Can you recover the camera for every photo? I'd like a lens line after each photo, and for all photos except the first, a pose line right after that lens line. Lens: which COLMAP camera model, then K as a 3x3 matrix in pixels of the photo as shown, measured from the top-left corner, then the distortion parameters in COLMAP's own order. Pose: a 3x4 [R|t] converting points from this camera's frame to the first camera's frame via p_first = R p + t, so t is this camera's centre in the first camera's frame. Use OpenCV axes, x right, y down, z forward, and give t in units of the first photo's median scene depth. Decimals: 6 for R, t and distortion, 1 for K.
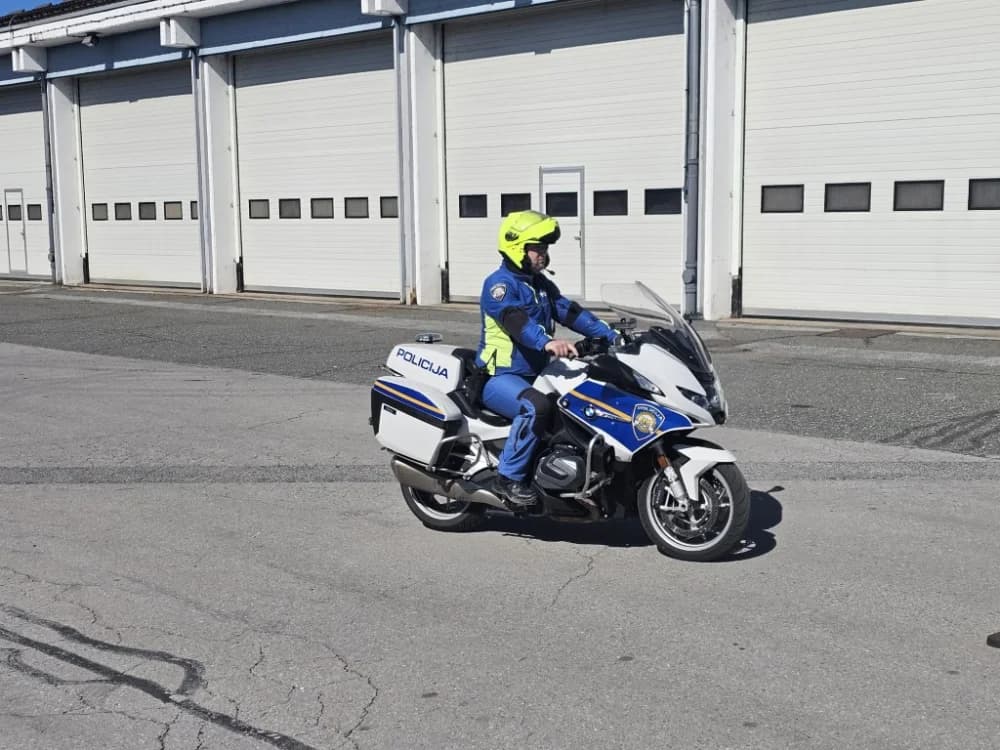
lens RADIAL K [[1608.2, 0, 500.0], [0, 1608.2, 375.0], [0, 0, 1]] dist [0.253644, -1.127552]
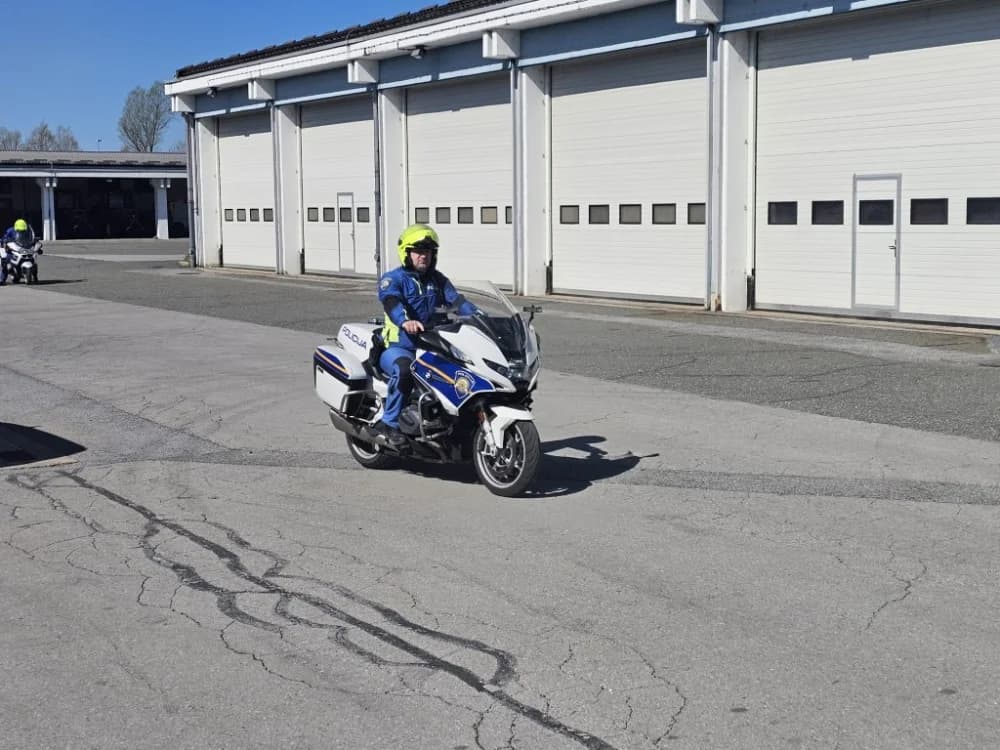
lens RADIAL K [[1843.5, 0, 595.0], [0, 1843.5, 368.9], [0, 0, 1]] dist [0.350984, -2.418038]
pose [[0.962441, 0.037525, -0.268885, 0.181118], [-0.042363, 0.999028, -0.012214, 0.009203], [0.268165, 0.023146, 0.963095, -0.122315]]
